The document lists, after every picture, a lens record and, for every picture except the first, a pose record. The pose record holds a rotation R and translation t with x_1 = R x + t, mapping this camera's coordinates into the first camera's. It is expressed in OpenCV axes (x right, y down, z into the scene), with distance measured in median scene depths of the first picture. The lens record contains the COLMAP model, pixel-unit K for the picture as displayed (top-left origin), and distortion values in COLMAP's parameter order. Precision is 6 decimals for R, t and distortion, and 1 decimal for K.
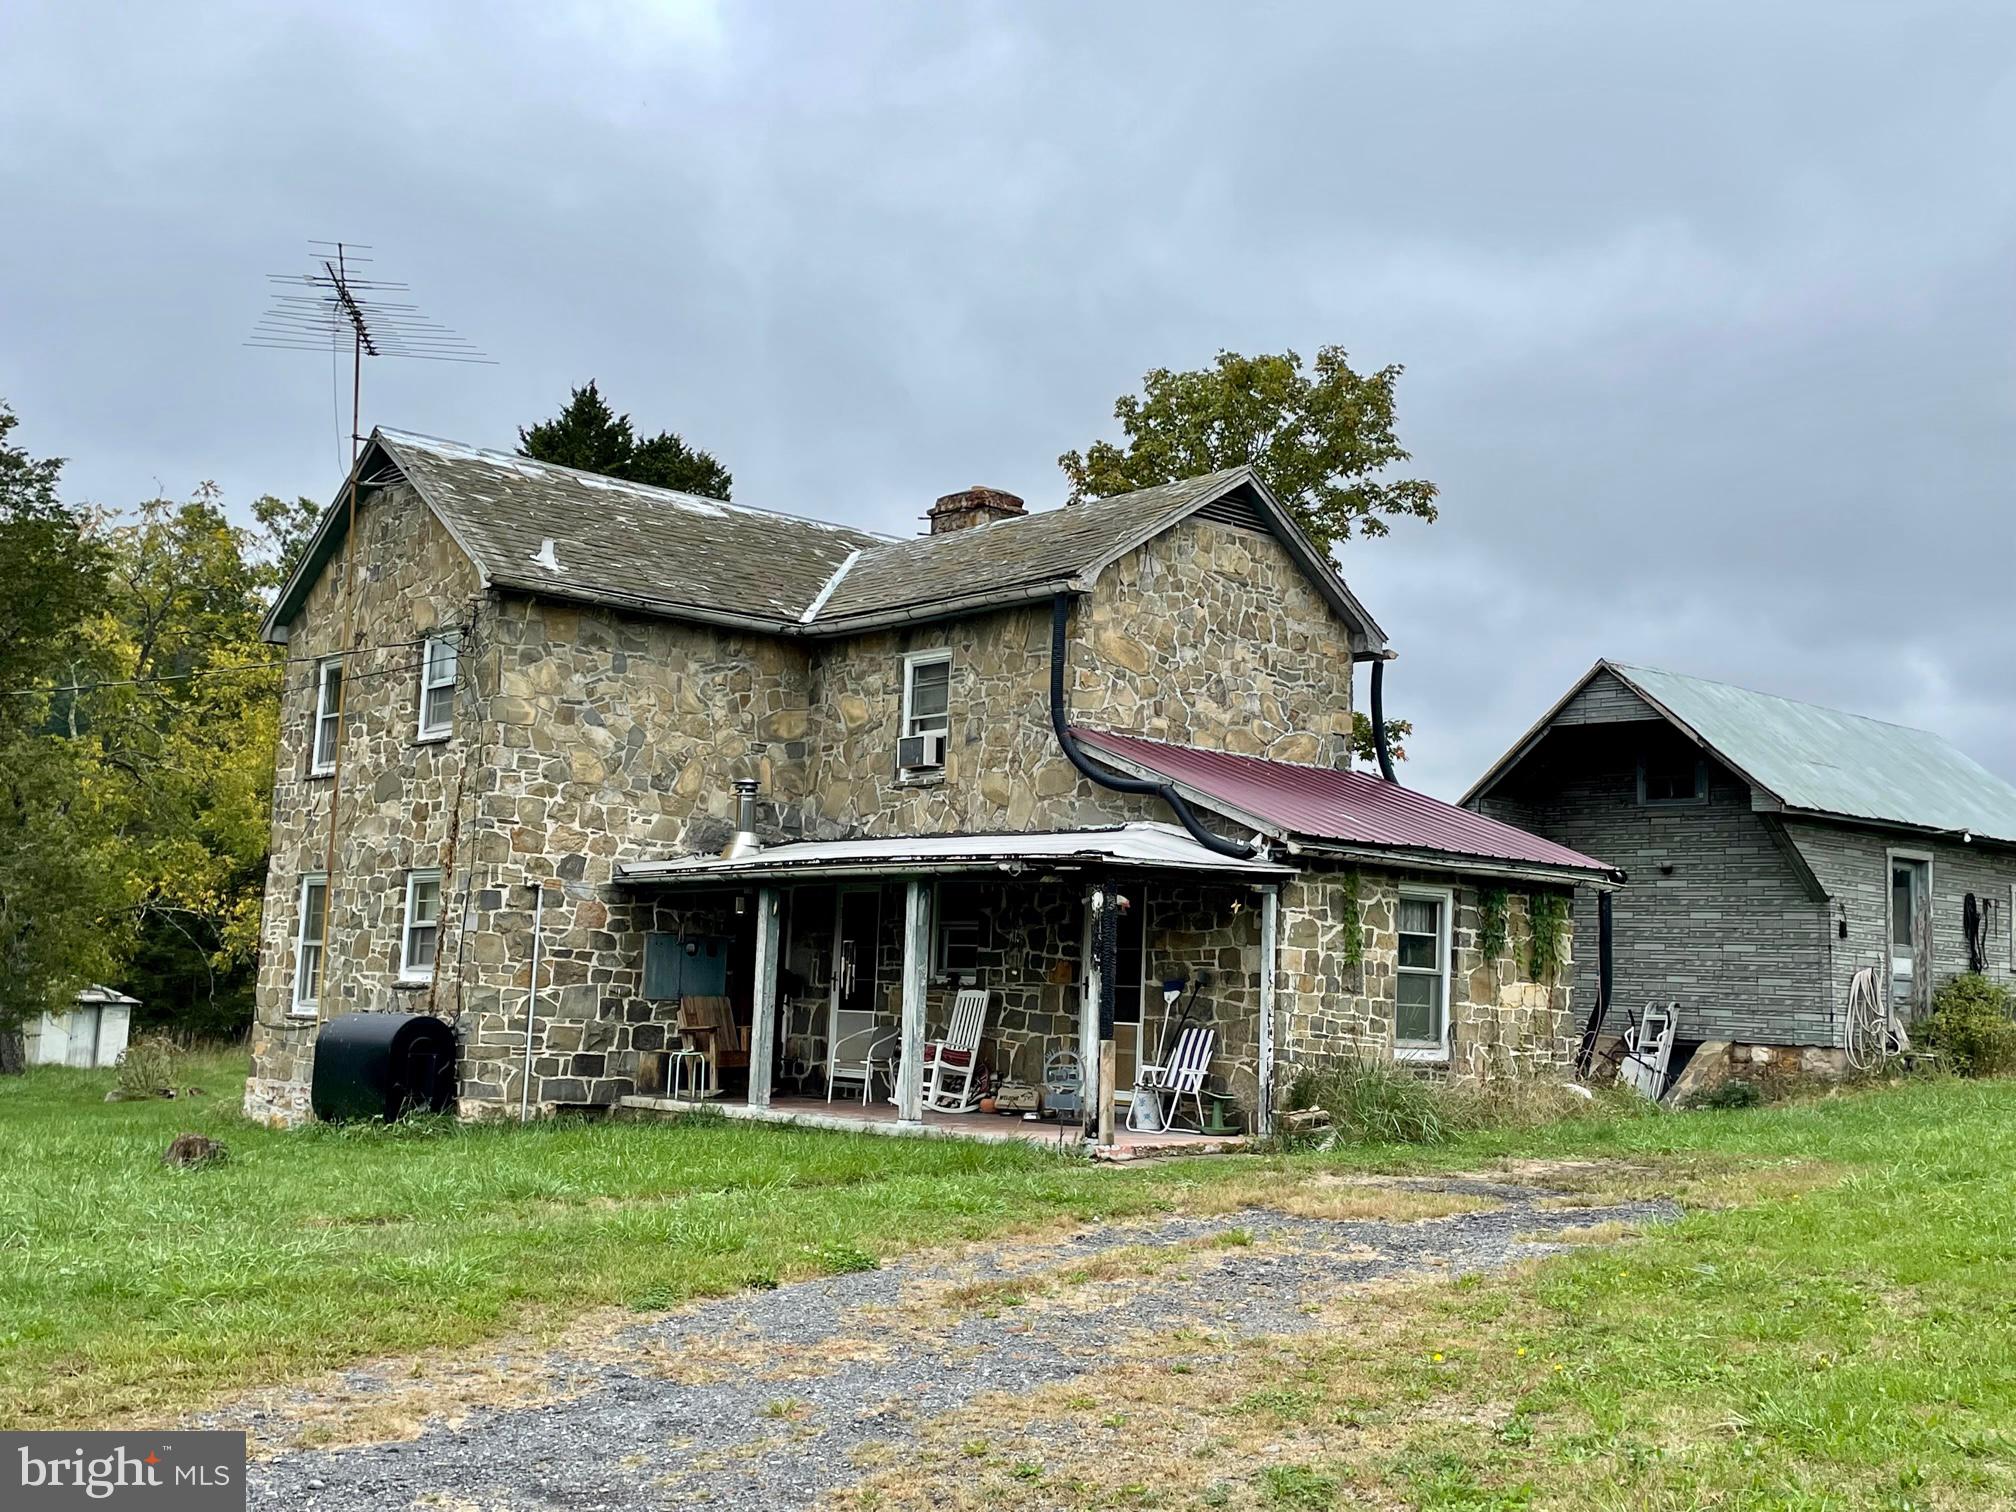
lens RADIAL K [[2116.2, 0, 1049.6], [0, 2116.2, 739.2], [0, 0, 1]] dist [0.088345, 0.000000]
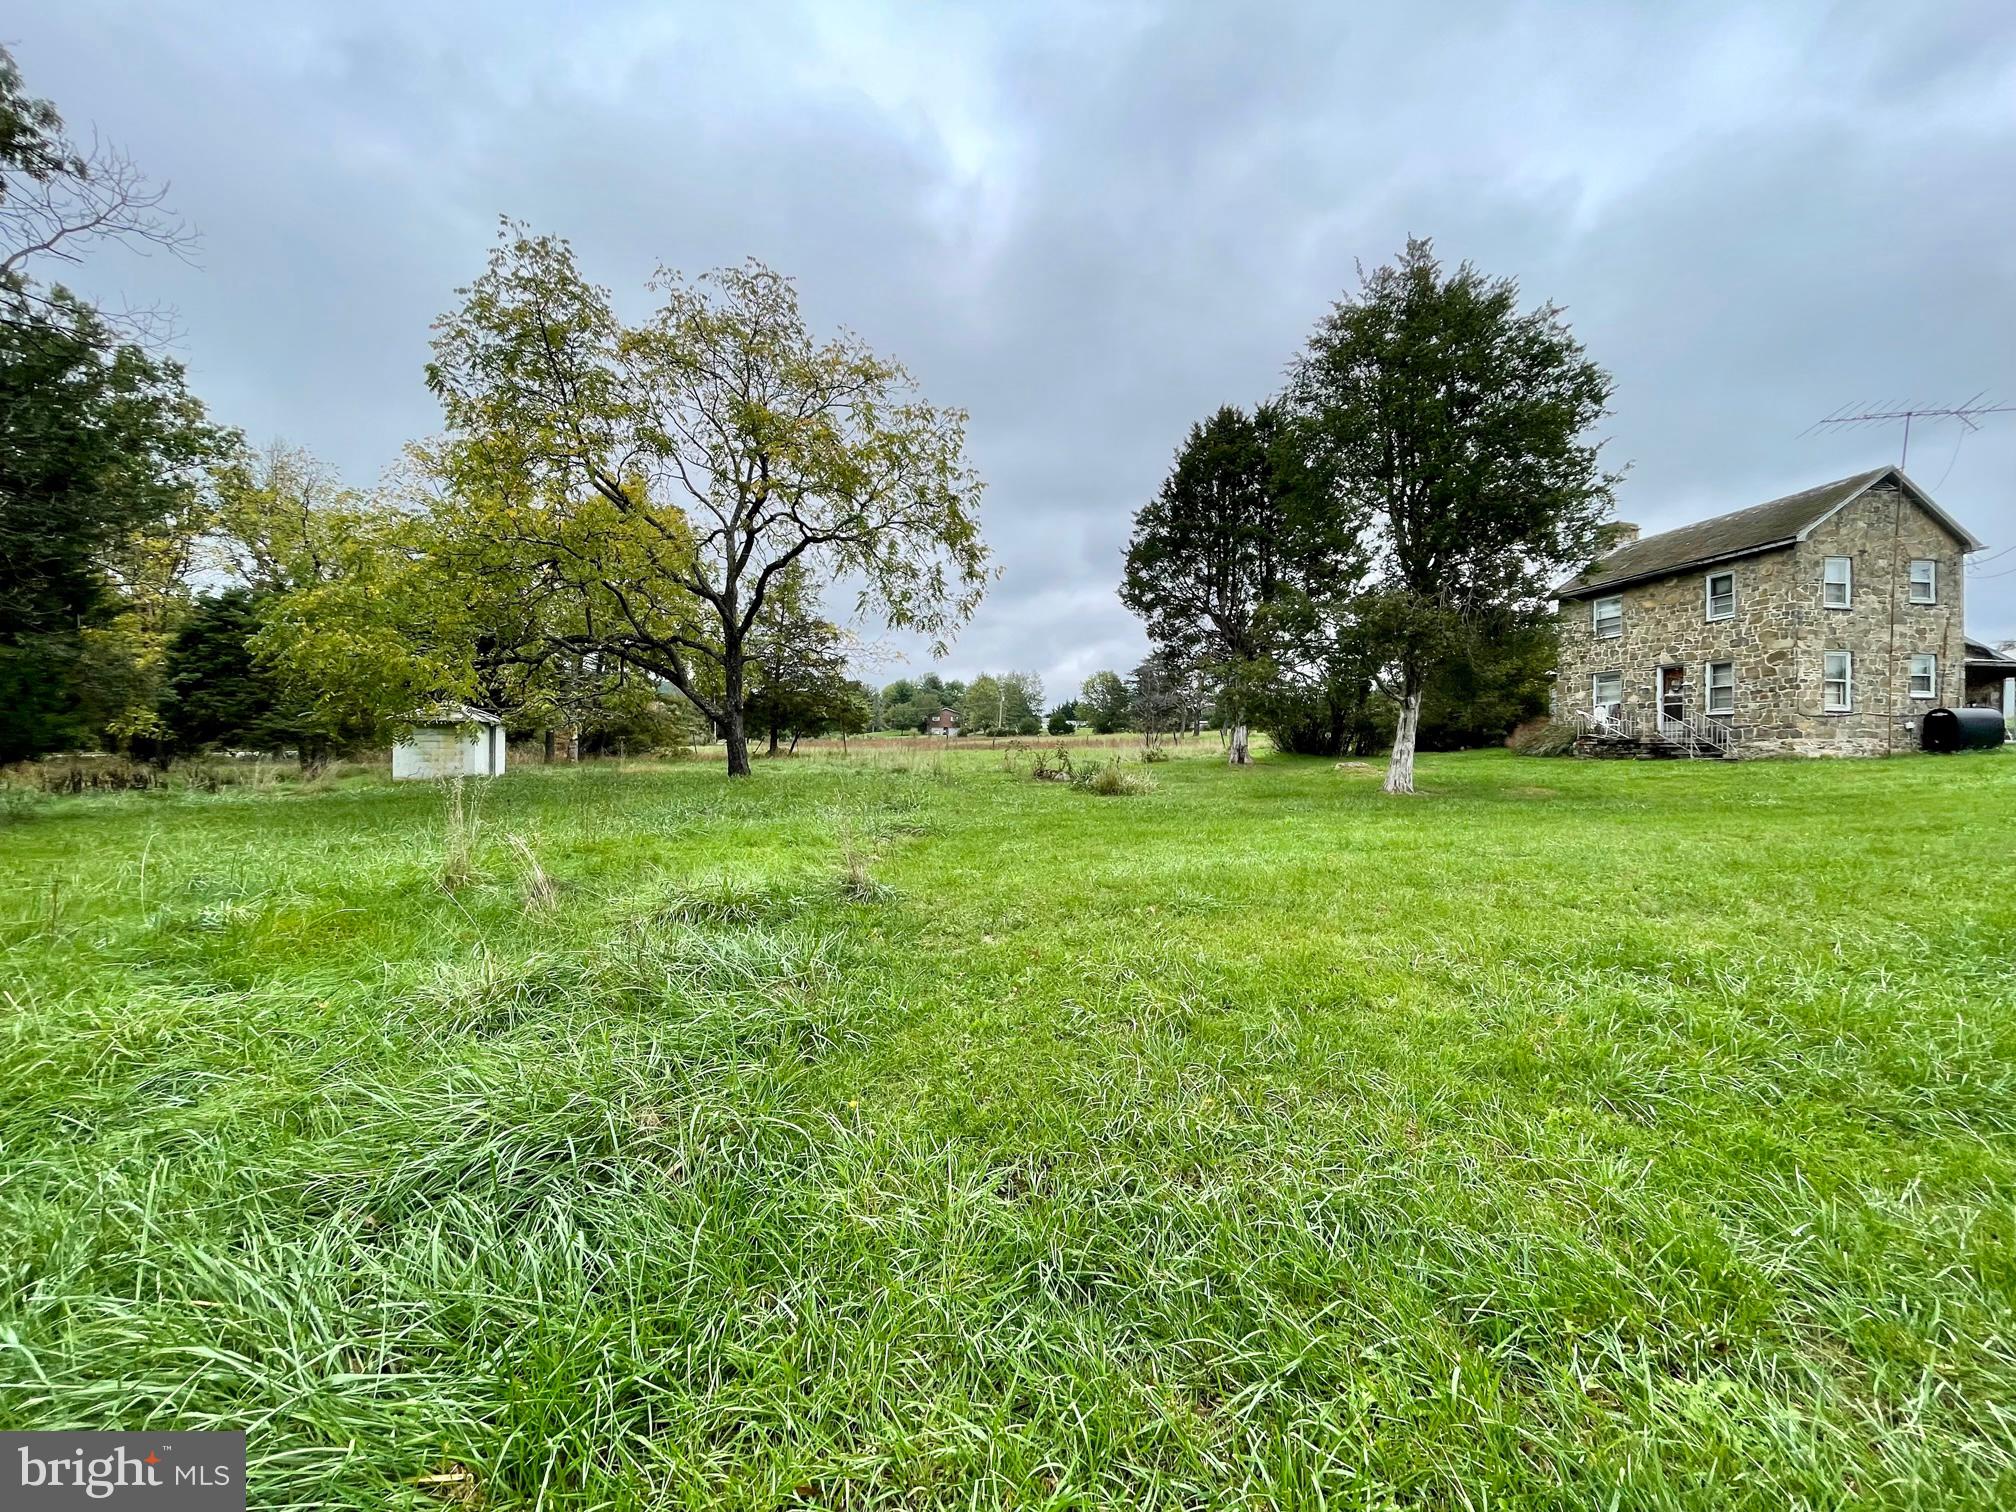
lens RADIAL K [[811.7, 0, 1016.3], [0, 811.7, 752.4], [0, 0, 1]] dist [0.003270, 0.000281]
pose [[0.553621, -0.029071, 0.832261, -1.714020], [-0.088737, 0.991641, 0.093666, 0.183235], [-0.828028, -0.125707, 0.546414, 1.345449]]
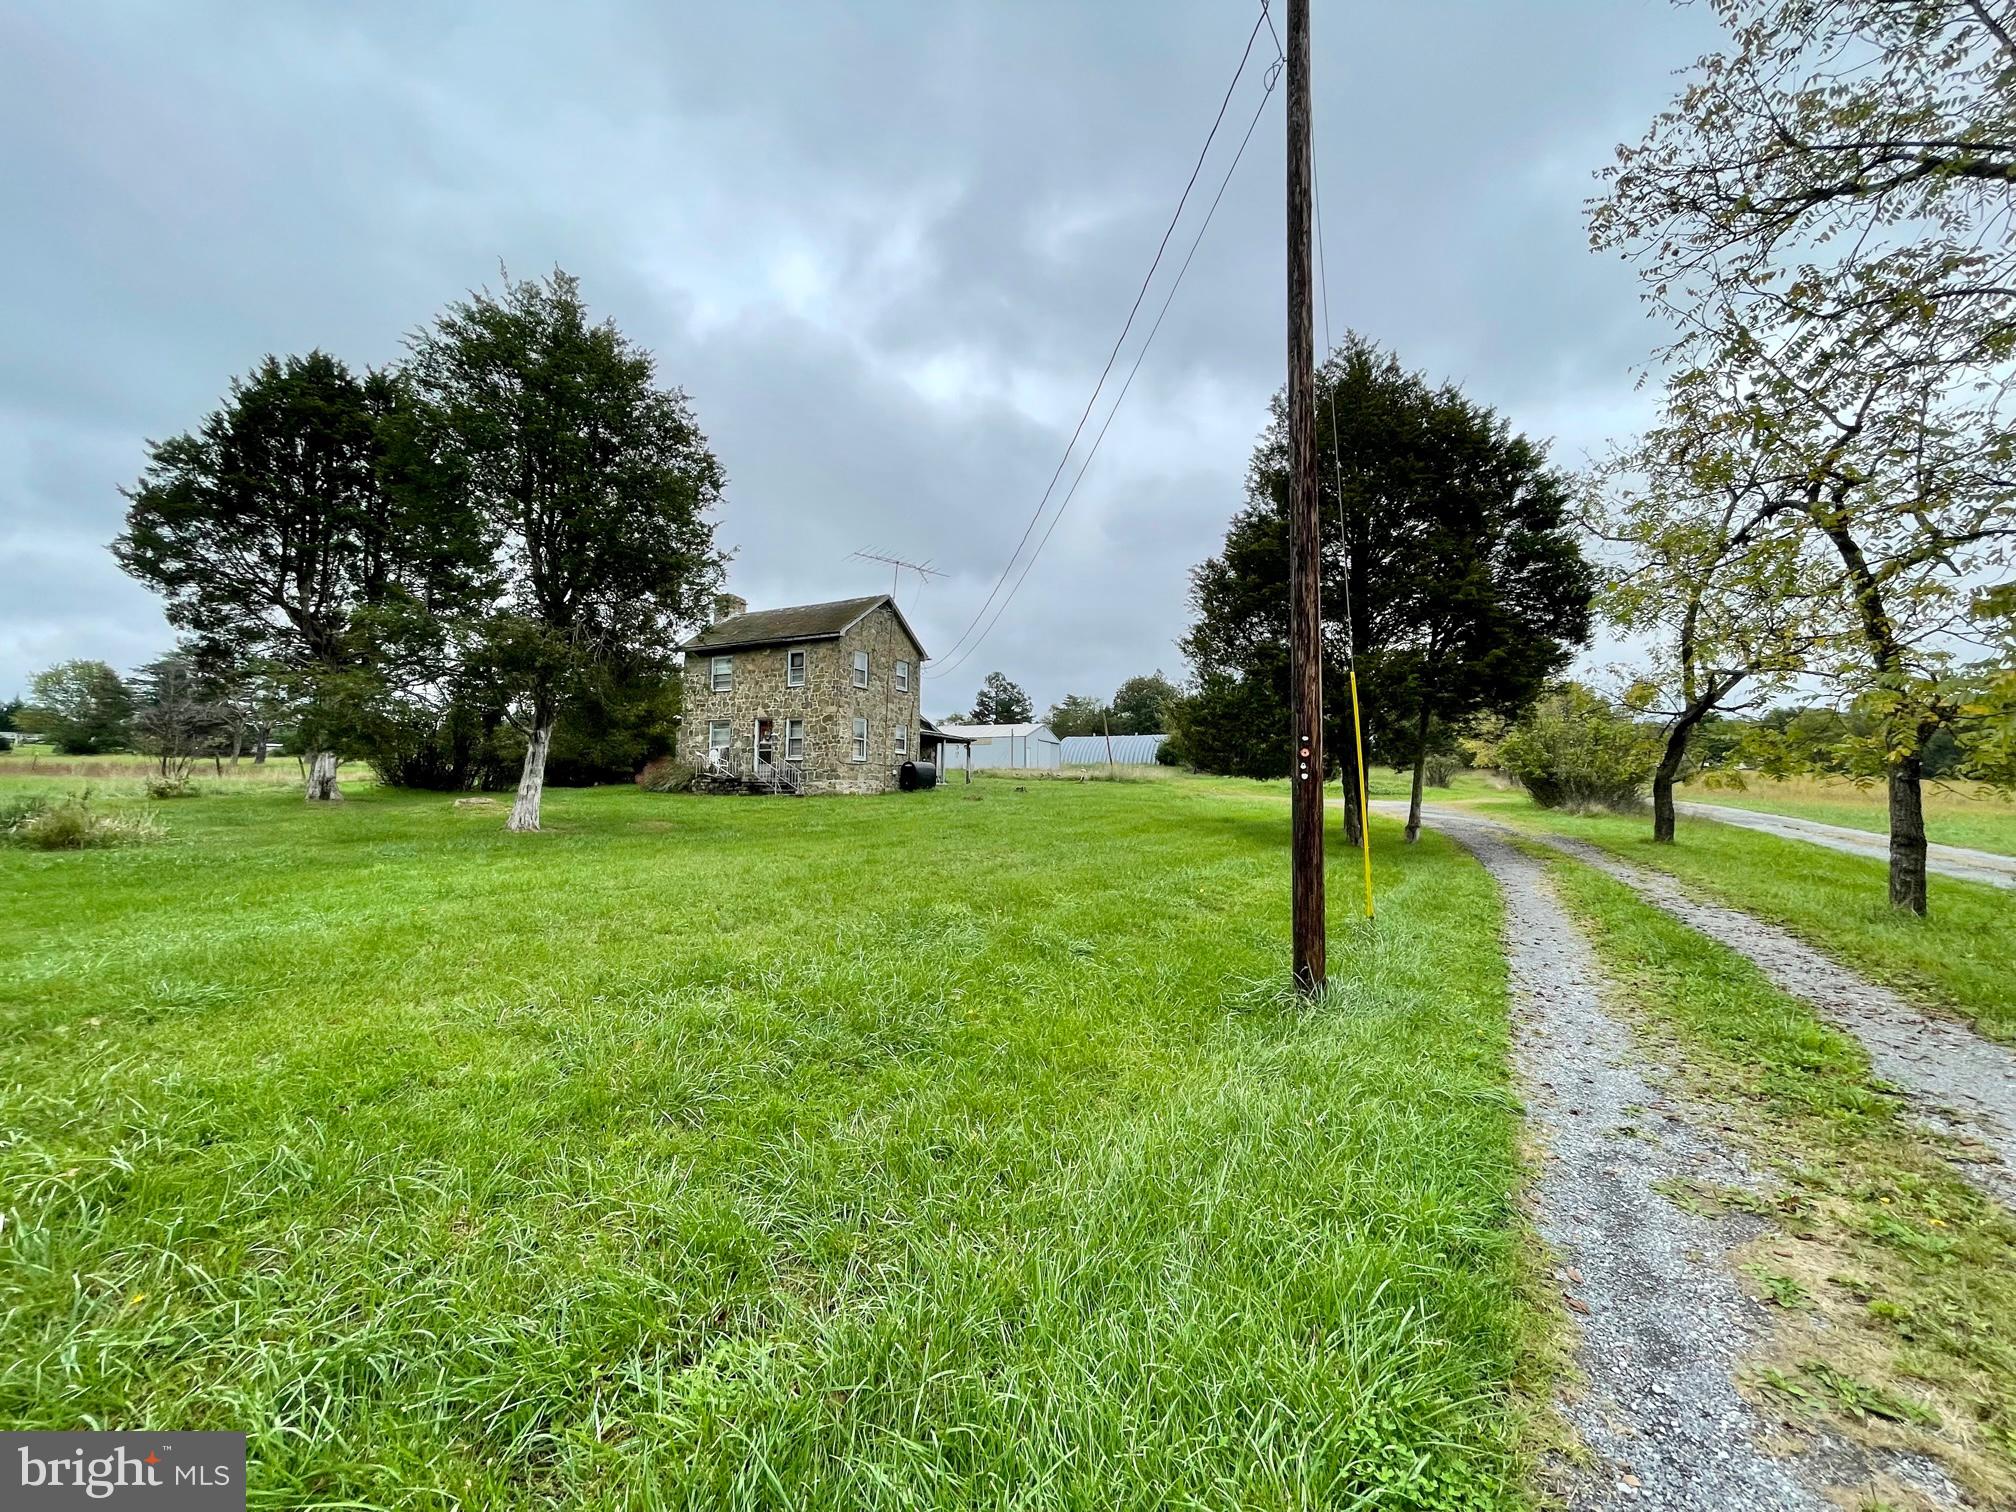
lens RADIAL K [[811.7, 0, 991.4], [0, 811.7, 758.2], [0, 0, 1]] dist [0.003270, 0.000281]
pose [[-0.347552, 0.005693, 0.937643, -1.701185], [-0.137518, 0.988859, -0.056977, 0.180635], [-0.927522, -0.148745, -0.342897, 1.330627]]
